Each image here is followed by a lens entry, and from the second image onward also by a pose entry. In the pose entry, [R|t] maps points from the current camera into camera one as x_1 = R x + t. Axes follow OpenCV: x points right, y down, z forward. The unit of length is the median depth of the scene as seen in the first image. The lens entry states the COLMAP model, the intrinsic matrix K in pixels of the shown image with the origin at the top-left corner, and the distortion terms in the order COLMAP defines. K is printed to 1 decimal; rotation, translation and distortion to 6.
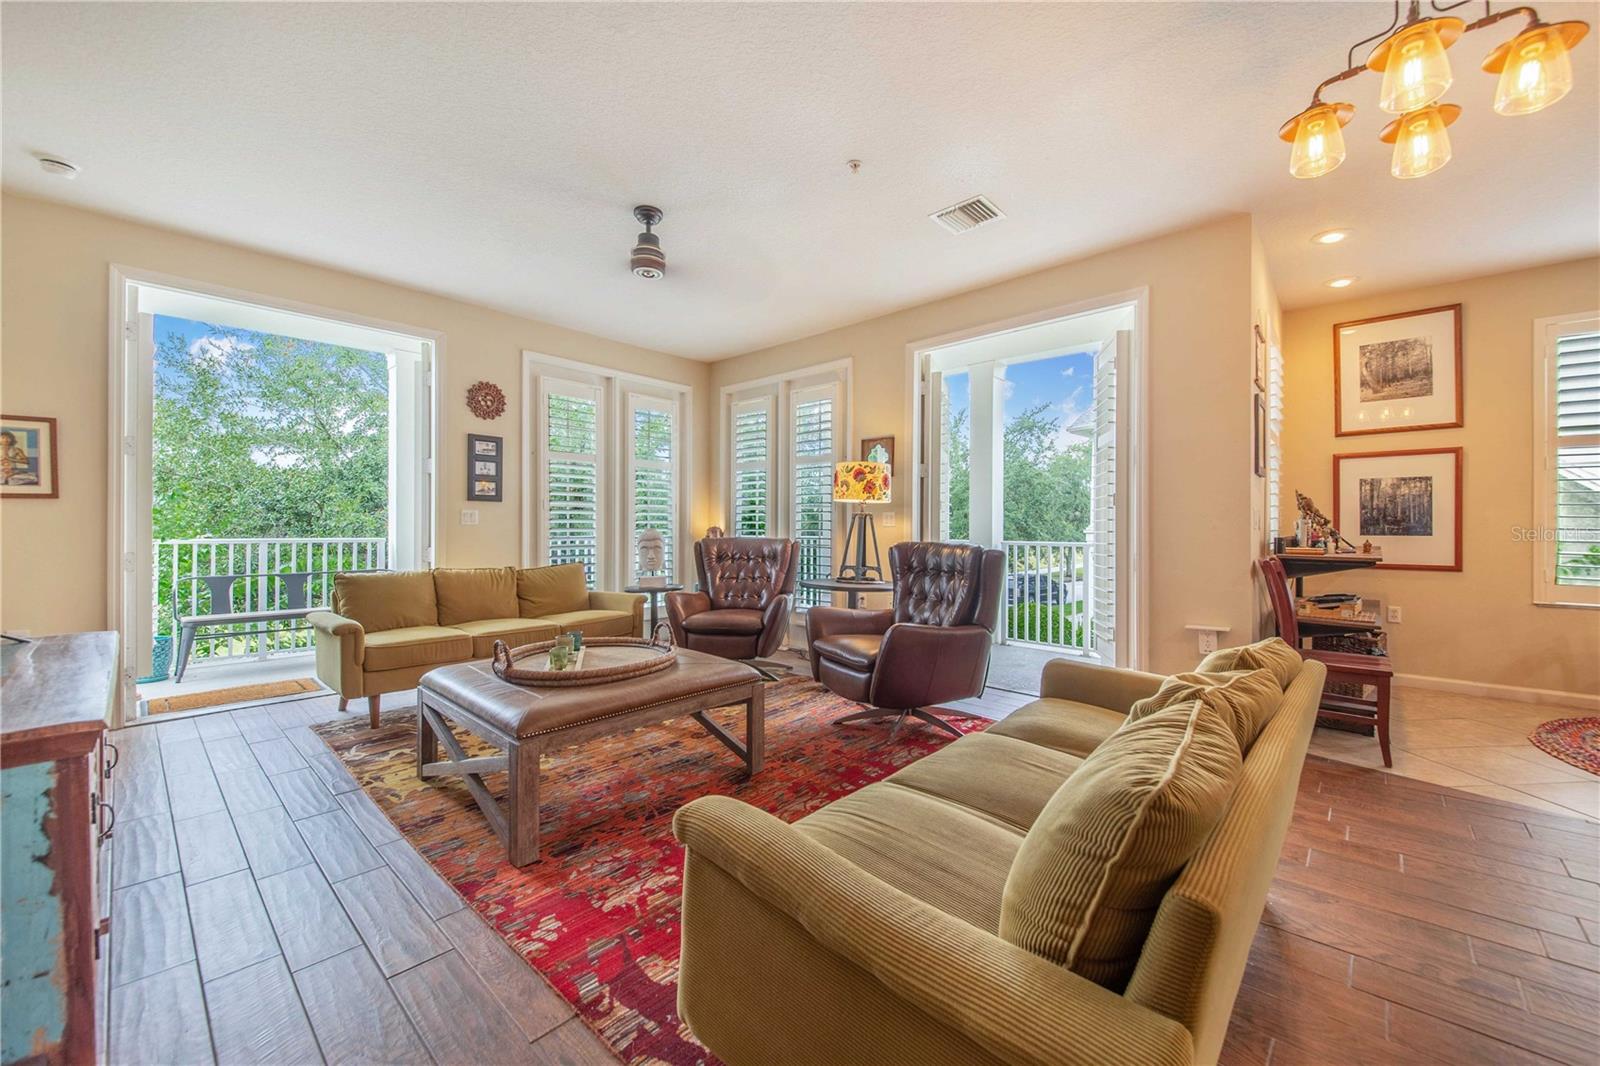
lens RADIAL K [[620.2, 0, 809.1], [0, 620.2, 530.0], [0, 0, 1]] dist [0.015137, -0.012406]
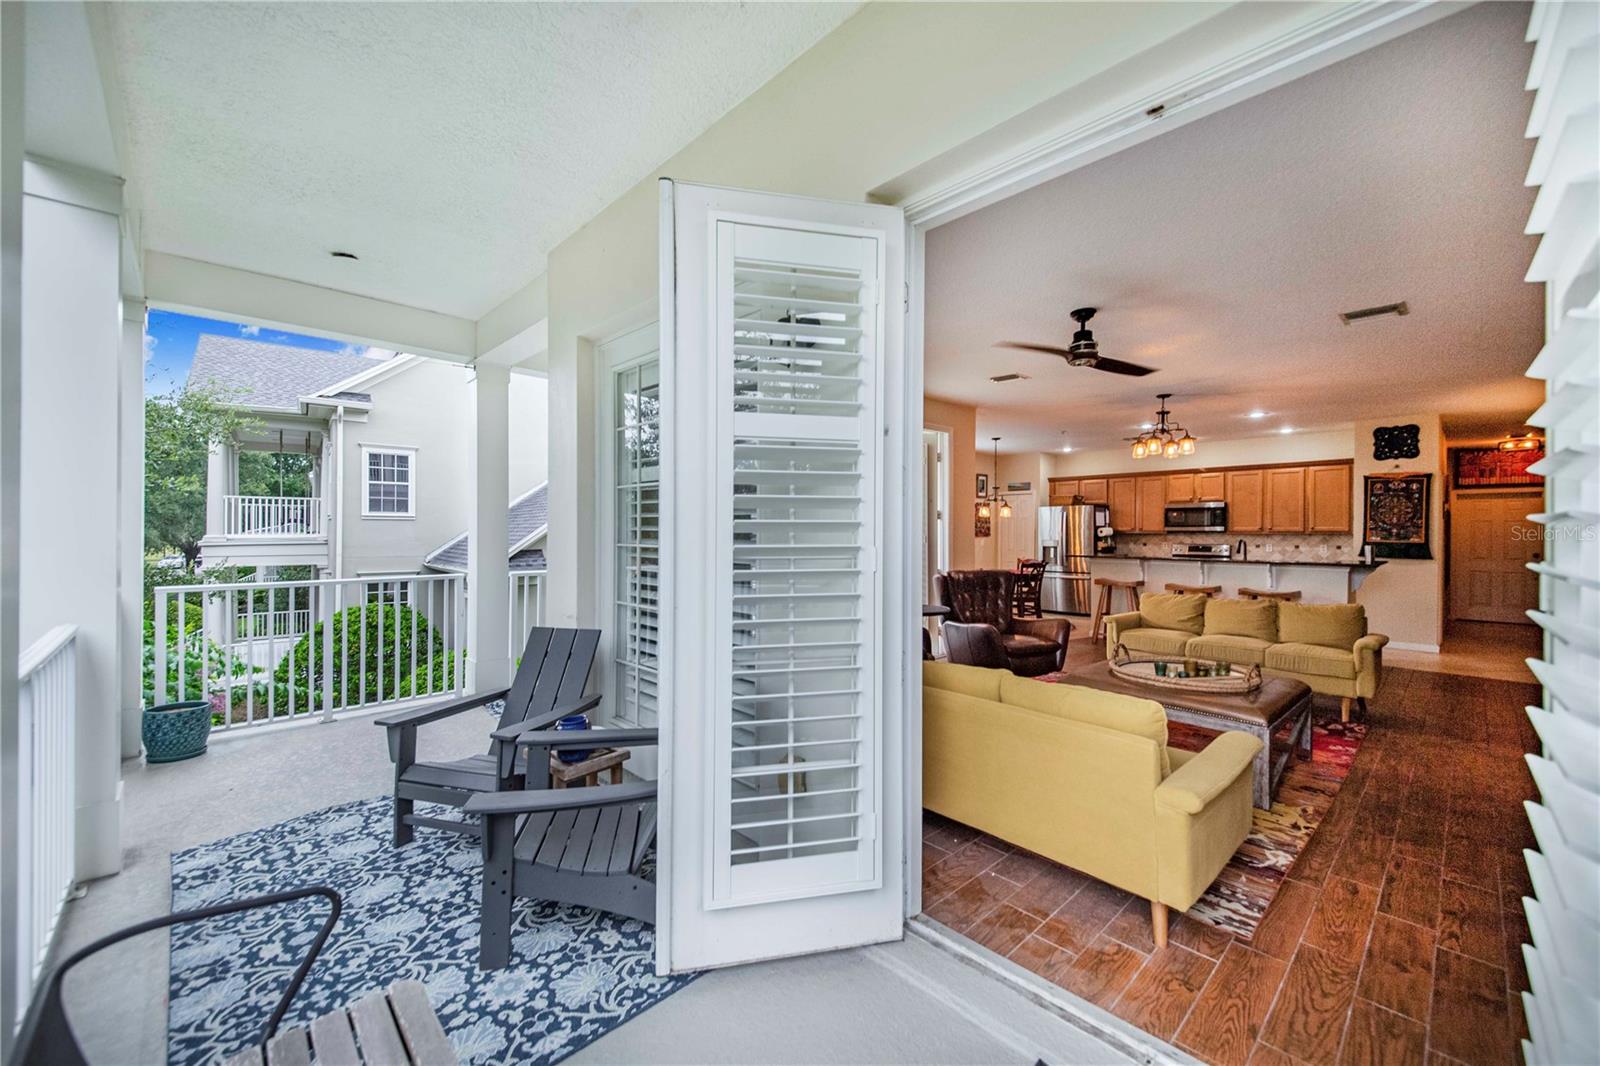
lens RADIAL K [[620.2, 0, 809.1], [0, 620.2, 530.0], [0, 0, 1]] dist [0.015137, -0.012406]
pose [[0.067143, 0.000445, 0.997743, -1.116494], [-0.000648, 1.000000, -0.000402, -0.064724], [-0.997743, -0.000619, 0.067143, 1.077757]]
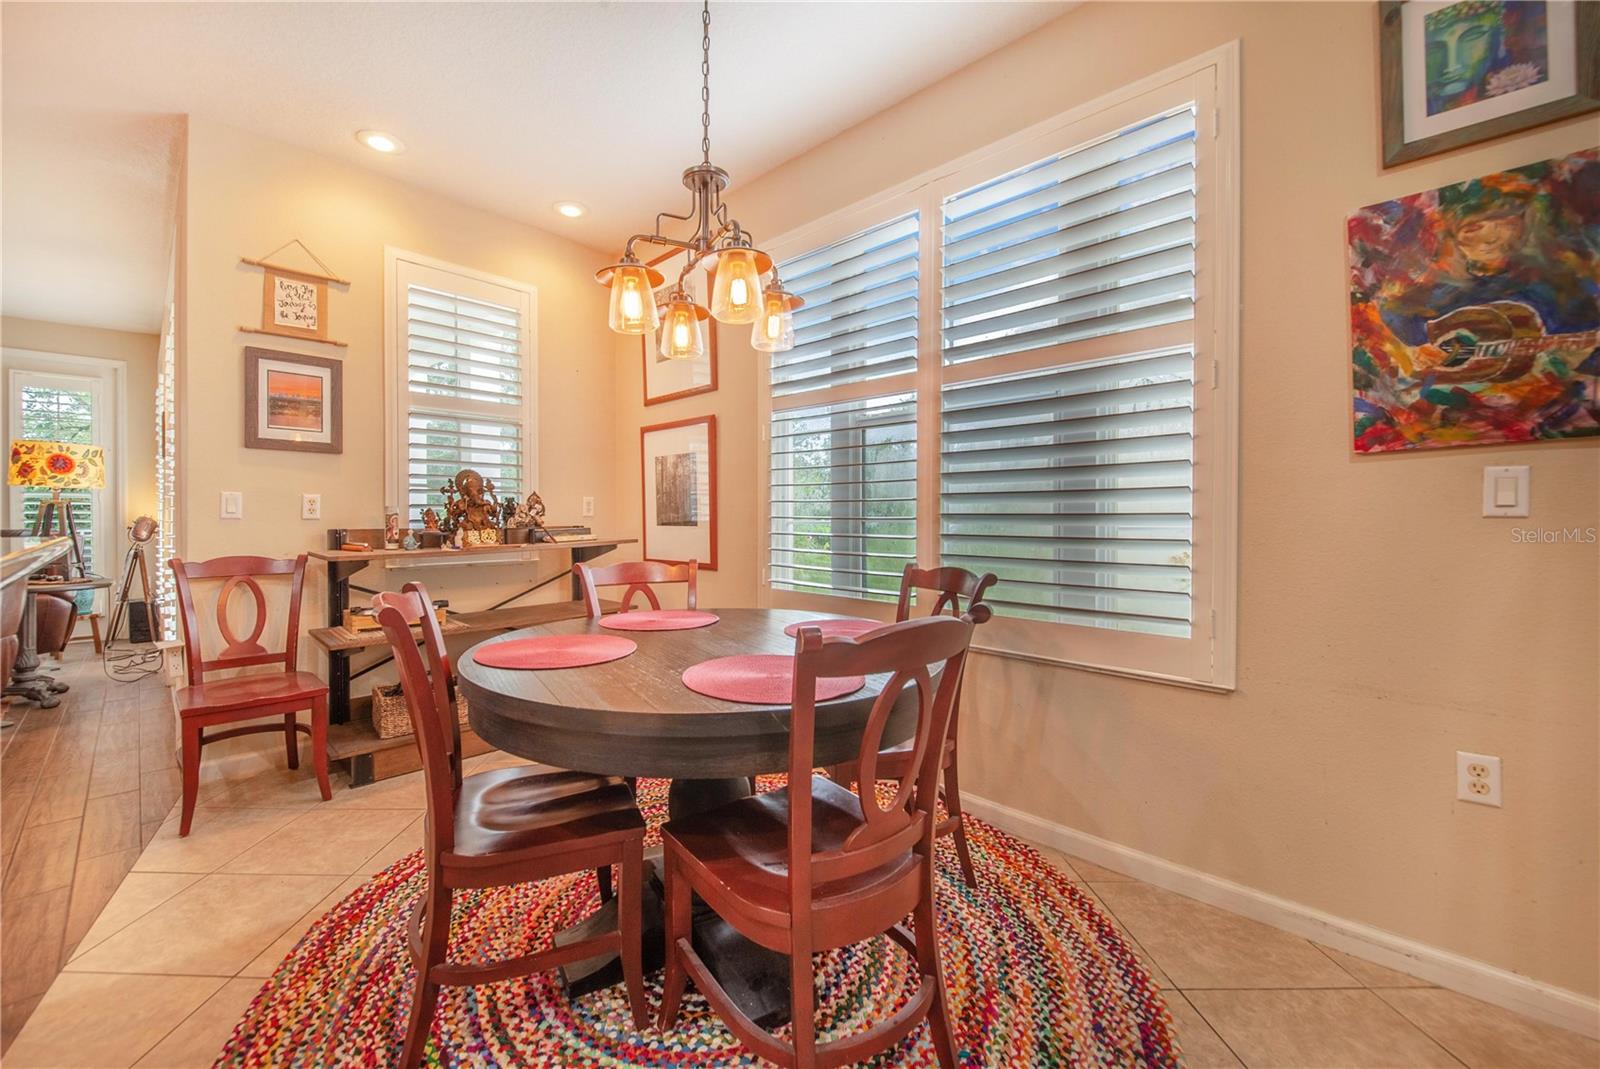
lens RADIAL K [[644.9, 0, 755.6], [0, 644.9, 524.1], [0, 0, 1]] dist [0.016440, -0.011867]
pose [[0.997548, -0.000713, -0.069977, 1.104775], [0.001042, 0.999989, 0.004667, 0.001385], [0.069973, -0.004729, 0.997538, 0.180273]]
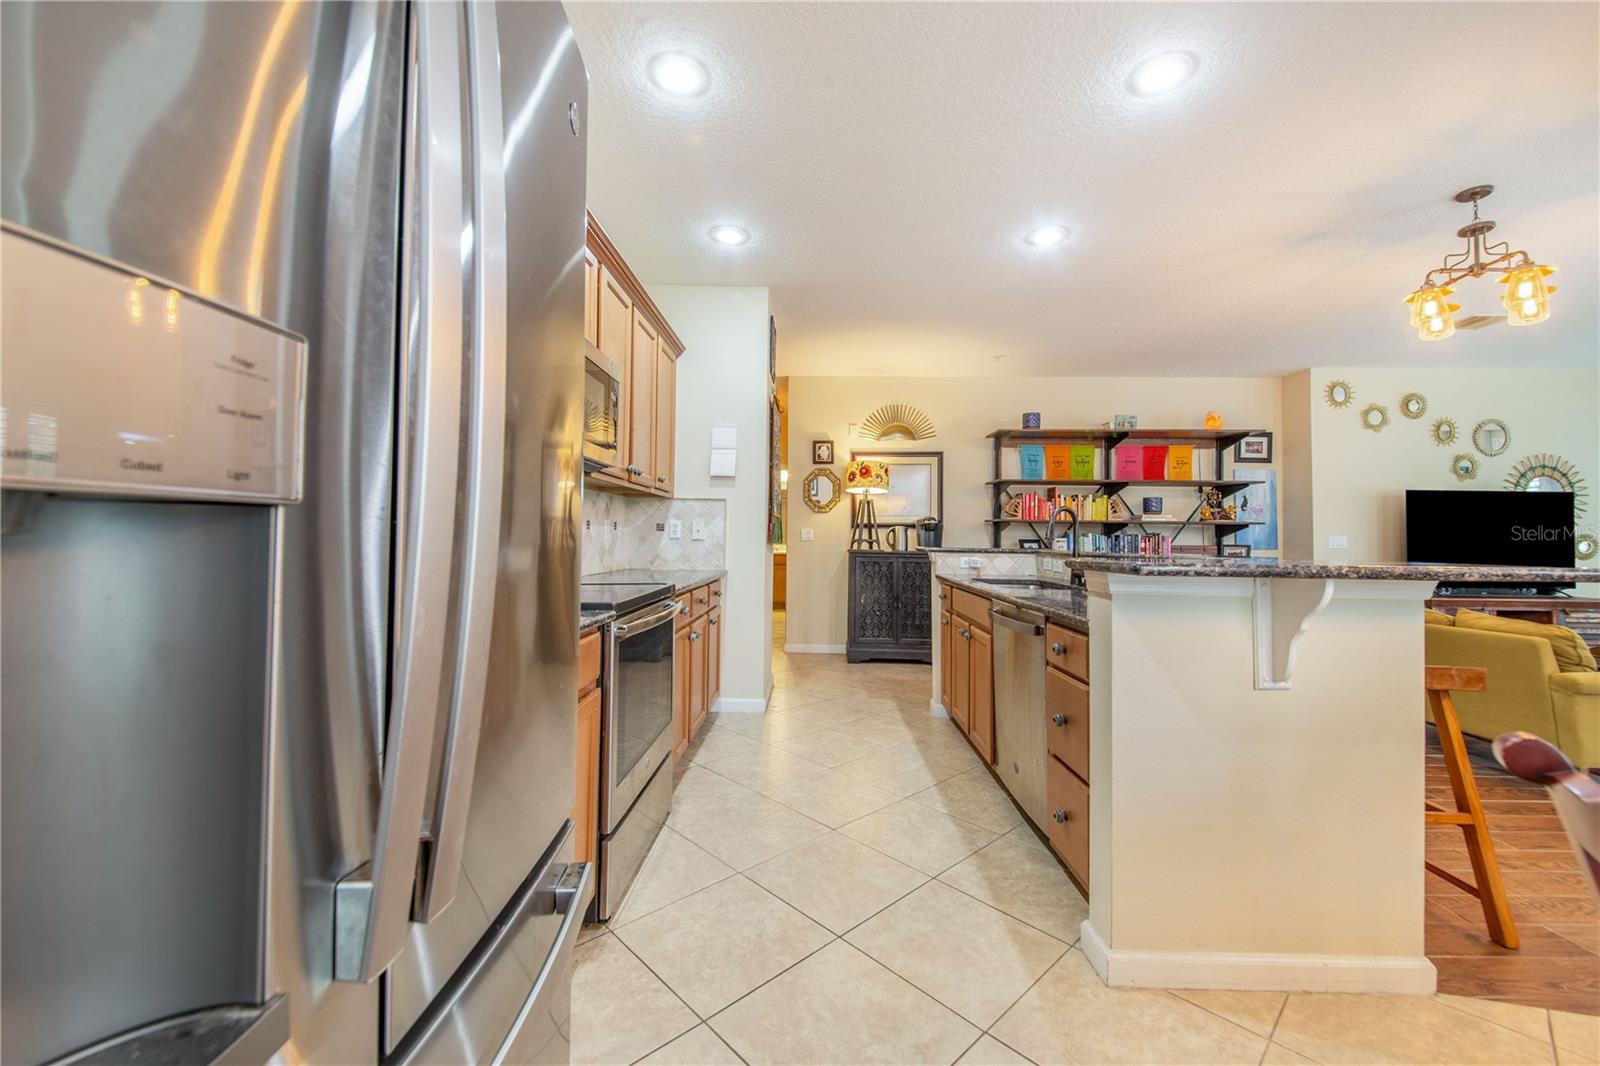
lens RADIAL K [[621.5, 0, 785.8], [0, 621.5, 517.7], [0, 0, 1]] dist [0.000391, -0.012390]
pose [[-0.778953, -0.035938, -0.626051, 1.309275], [-0.021297, 0.999297, -0.030864, -0.000334], [0.626720, -0.010709, -0.779171, 0.405291]]
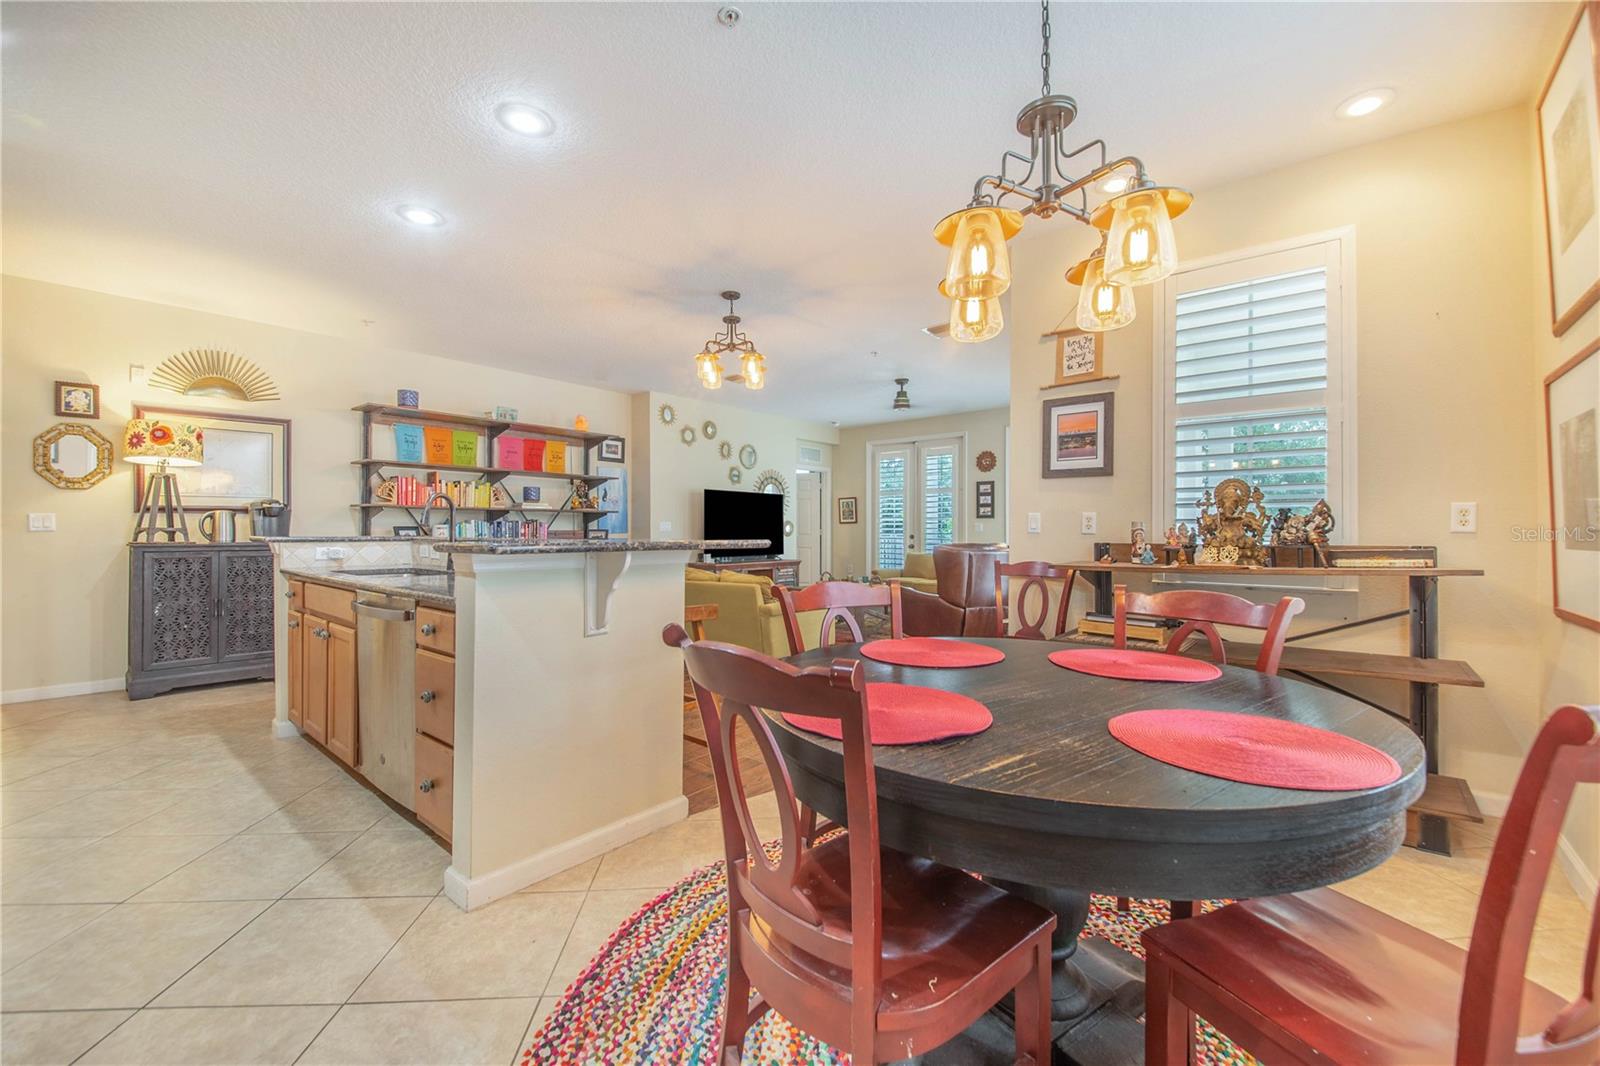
lens RADIAL K [[634.0, 0, 796.6], [0, 634.0, 526.7], [0, 0, 1]] dist [0.029800, -0.022269]
pose [[0.021390, -0.009800, -0.999723, 1.365706], [-0.008553, 0.999914, -0.009985, 0.000846], [0.999735, 0.008764, 0.021304, 0.449733]]
